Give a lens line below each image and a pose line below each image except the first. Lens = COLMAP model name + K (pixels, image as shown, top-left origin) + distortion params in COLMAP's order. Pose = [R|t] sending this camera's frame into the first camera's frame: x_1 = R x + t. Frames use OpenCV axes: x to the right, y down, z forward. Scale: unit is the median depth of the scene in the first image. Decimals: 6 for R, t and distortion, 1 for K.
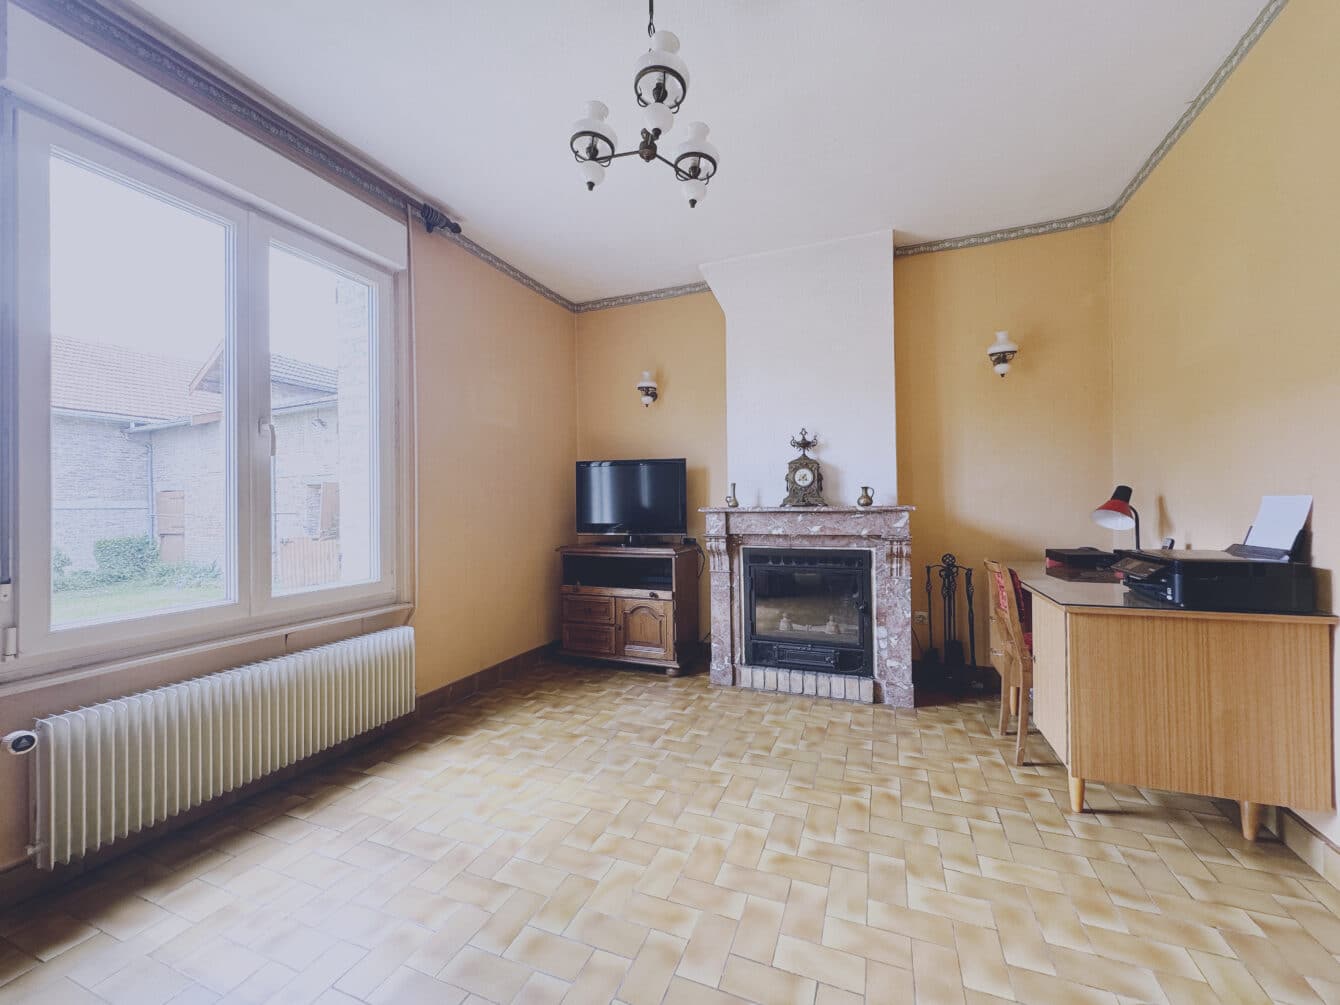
lens RADIAL K [[531.6, 0, 665.1], [0, 531.6, 496.8], [0, 0, 1]] dist [-0.013356, 0.000276]
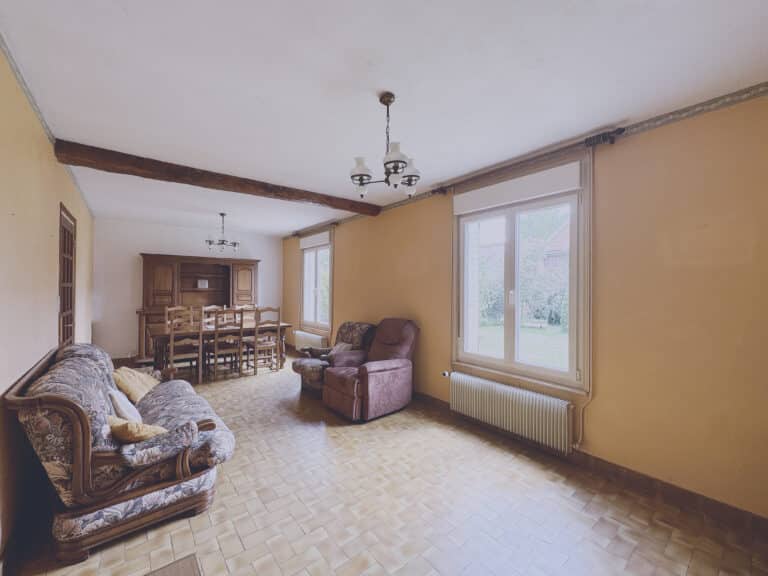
lens RADIAL K [[304.7, 0, 380.9], [0, 304.7, 289.3], [0, 0, 1]] dist [-0.013356, 0.000276]
pose [[-0.478703, 0.009758, -0.877923, 0.646053], [0.010727, 0.999929, 0.005266, -0.130294], [0.877911, -0.006897, -0.478773, 0.939958]]
